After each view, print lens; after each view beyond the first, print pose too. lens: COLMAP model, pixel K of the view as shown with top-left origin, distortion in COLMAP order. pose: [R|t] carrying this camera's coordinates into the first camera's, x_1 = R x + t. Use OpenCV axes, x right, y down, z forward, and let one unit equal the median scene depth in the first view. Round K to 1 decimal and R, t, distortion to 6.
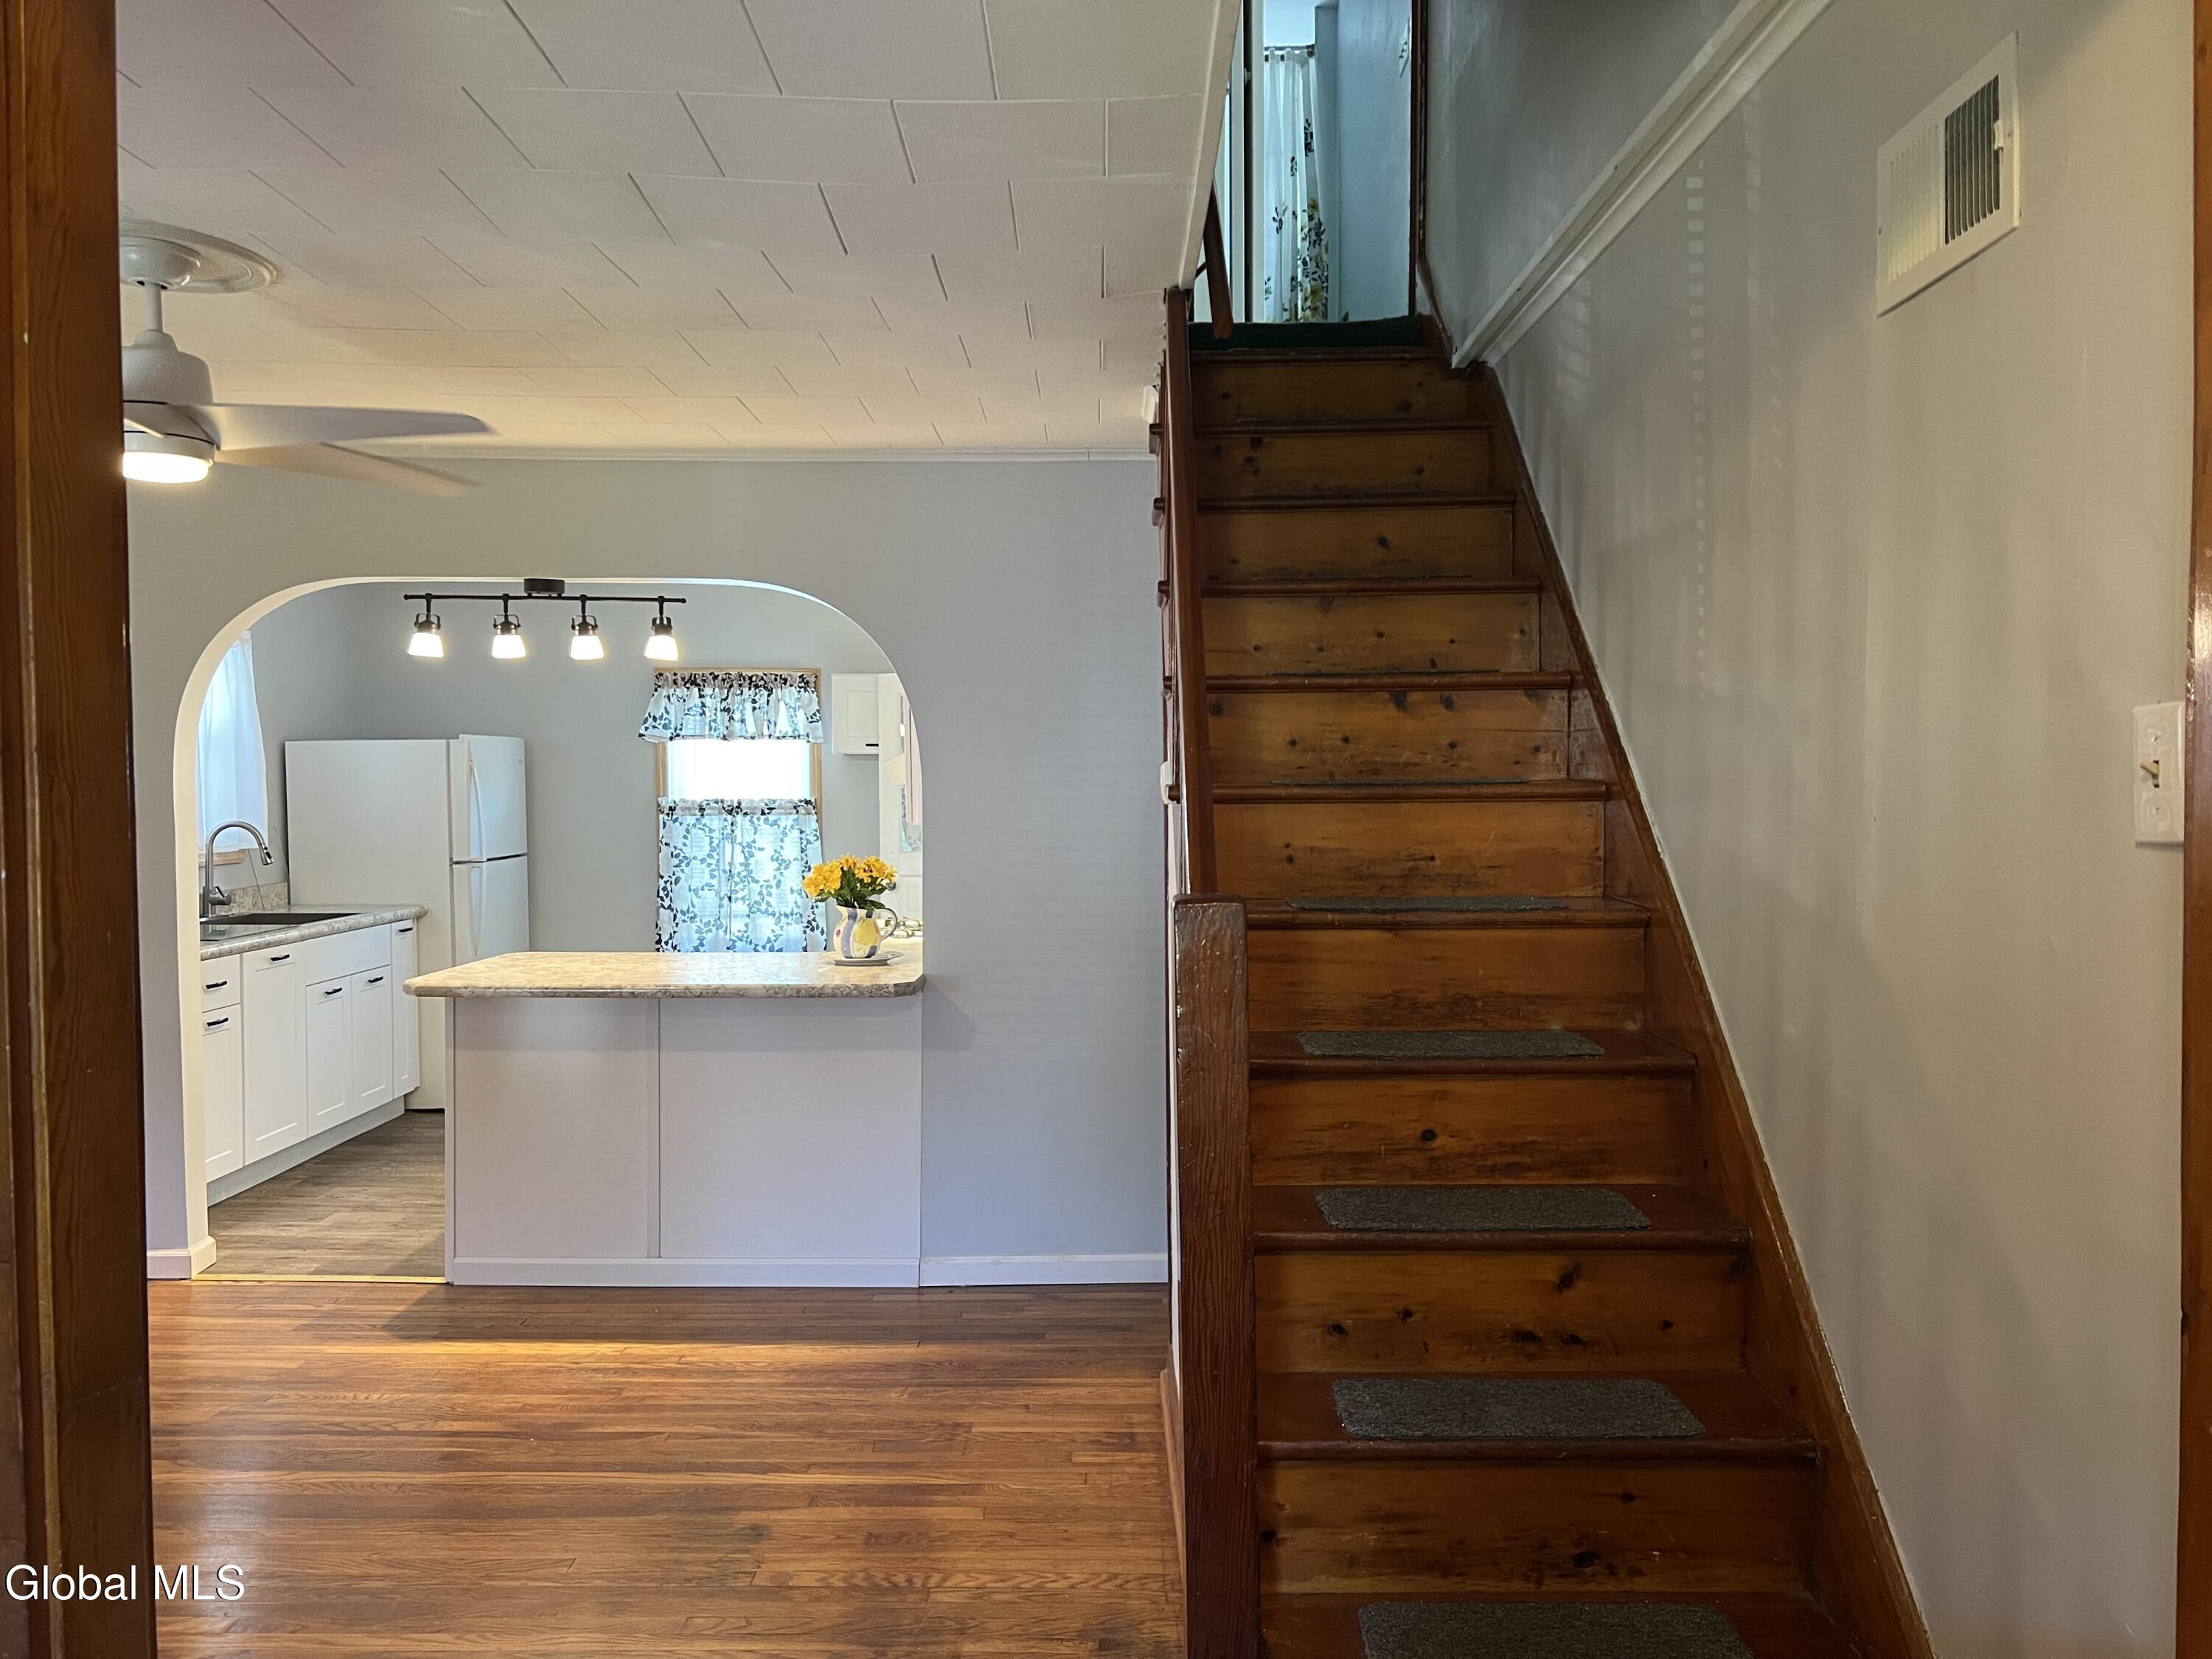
lens RADIAL K [[1661.7, 0, 1111.8], [0, 1661.7, 843.6], [0, 0, 1]] dist [0.057738, -0.069313]
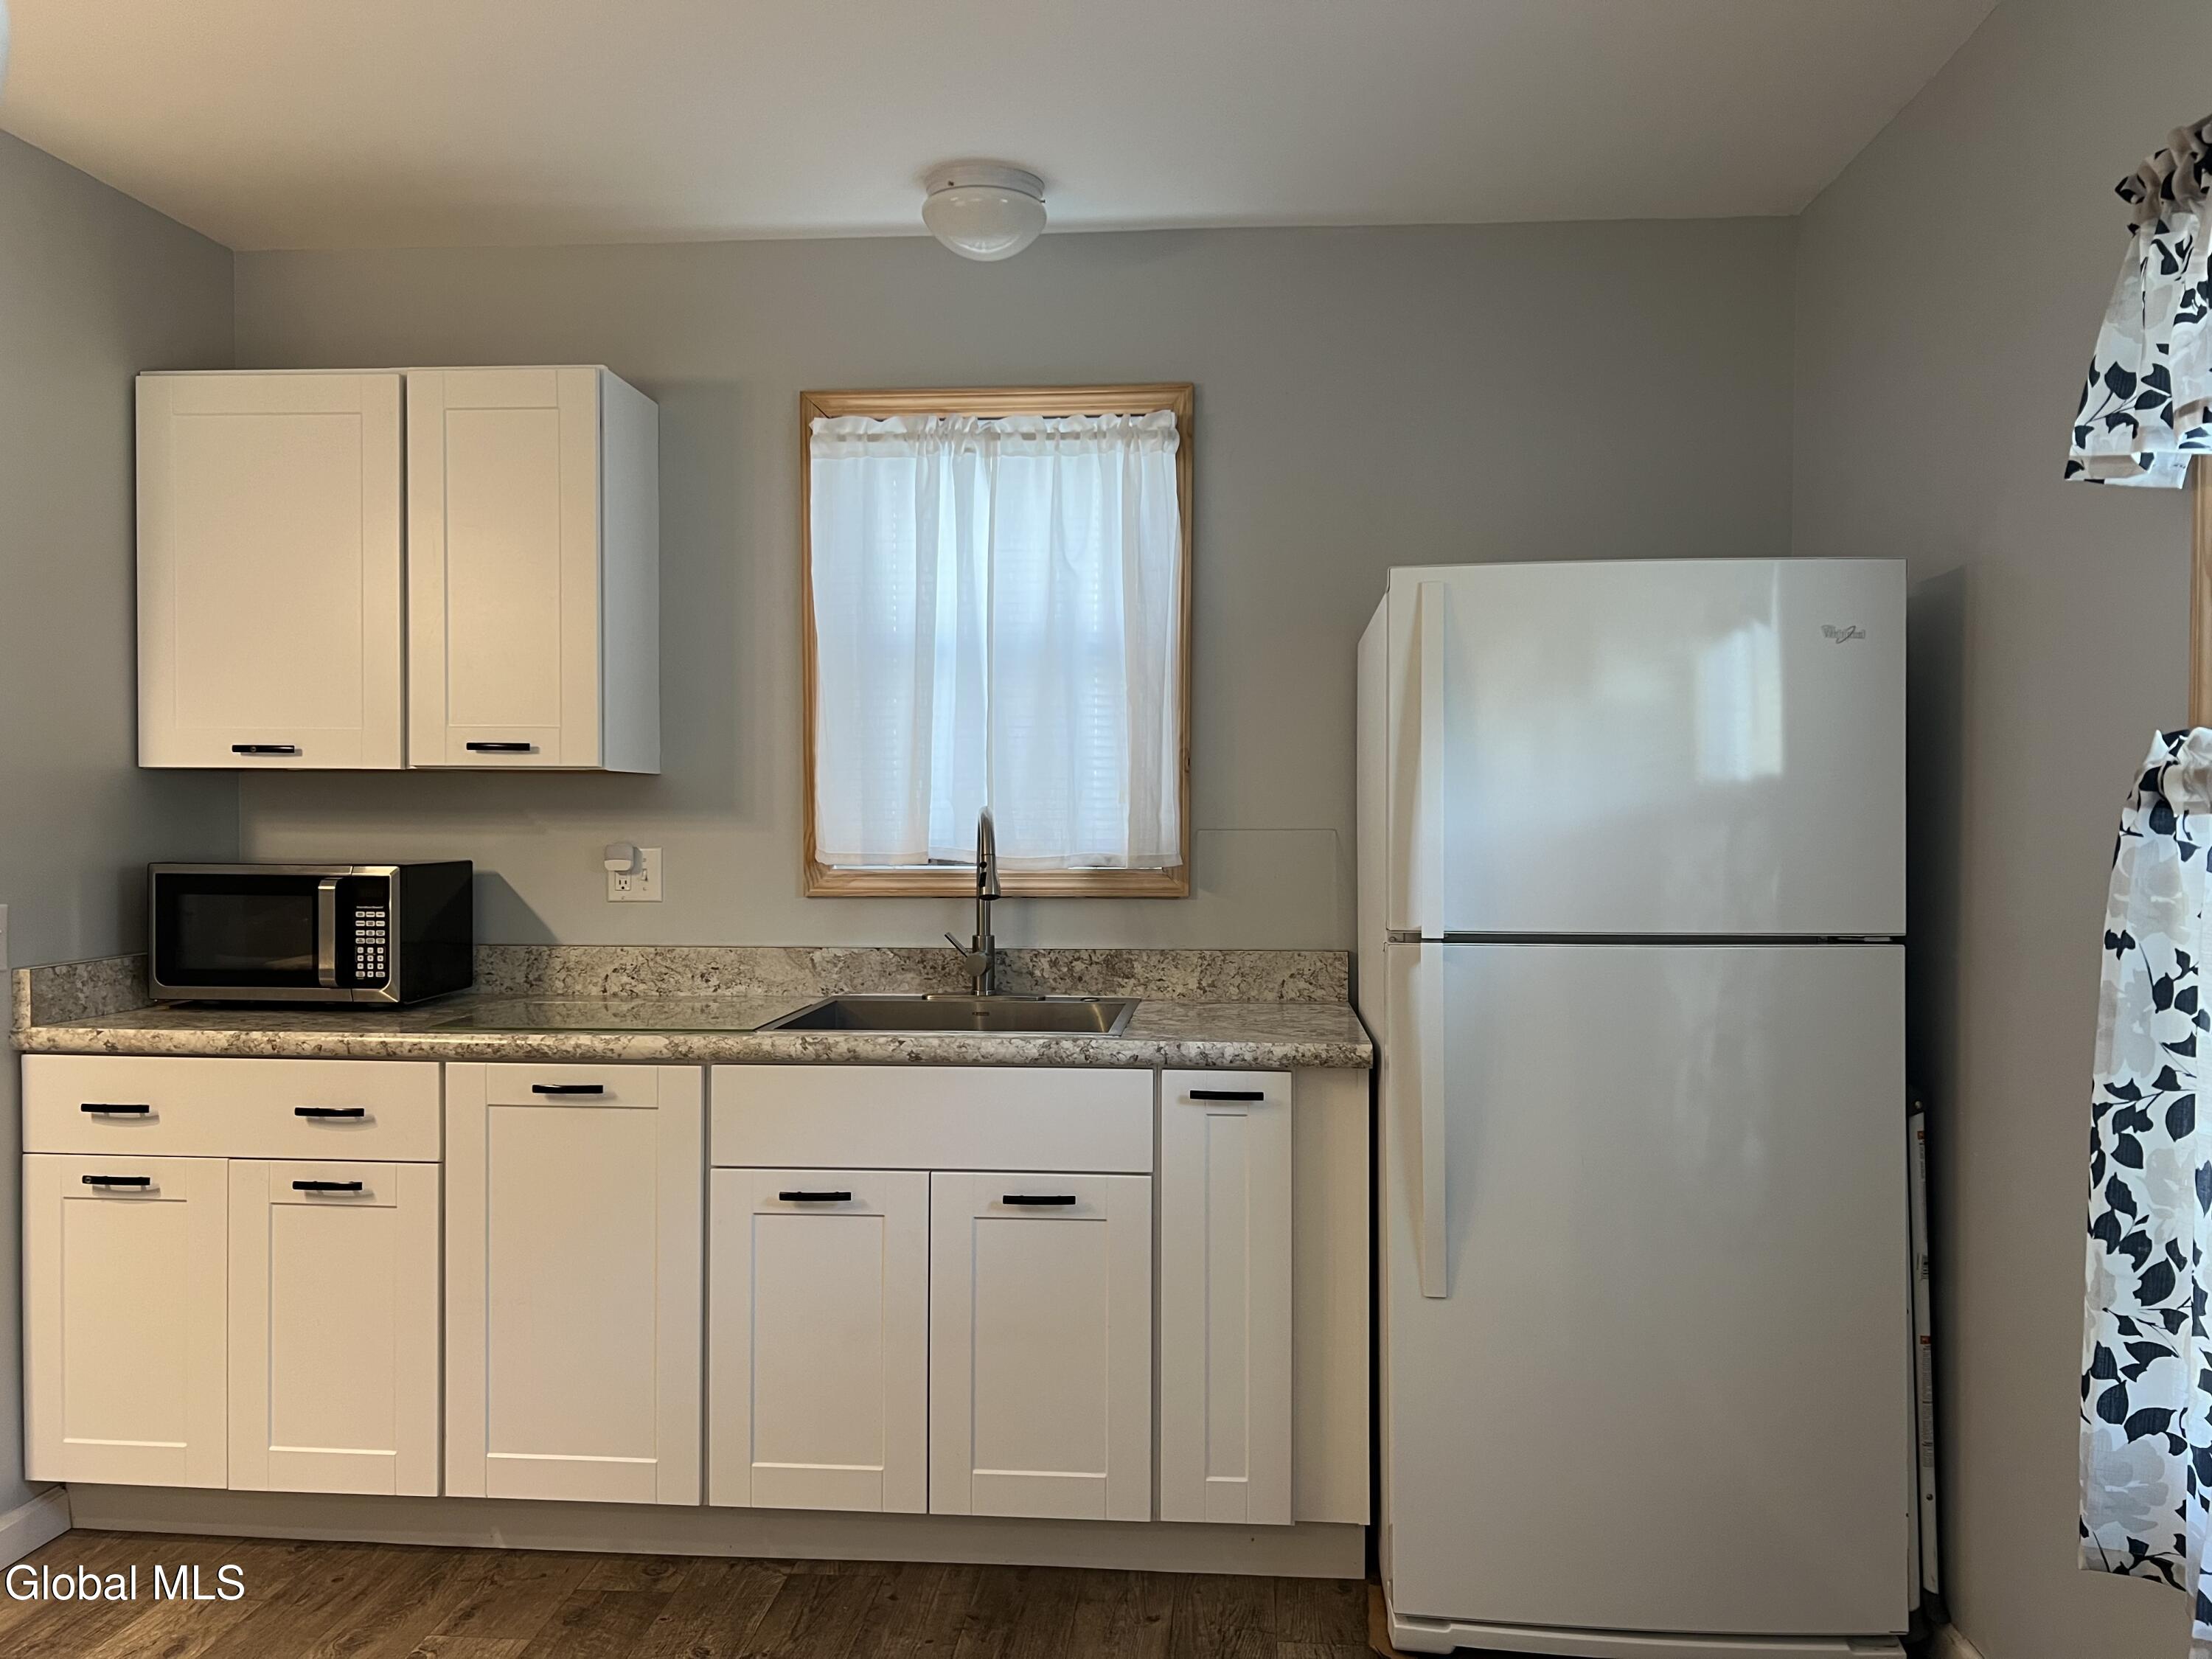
lens RADIAL K [[1661.7, 0, 1110.7], [0, 1661.7, 839.6], [0, 0, 1]] dist [0.057738, -0.069313]
pose [[-0.080536, 0.015611, -0.996629, -0.055303], [-0.039591, 0.999038, 0.018848, -0.019317], [0.995965, 0.040976, -0.079841, 1.434581]]
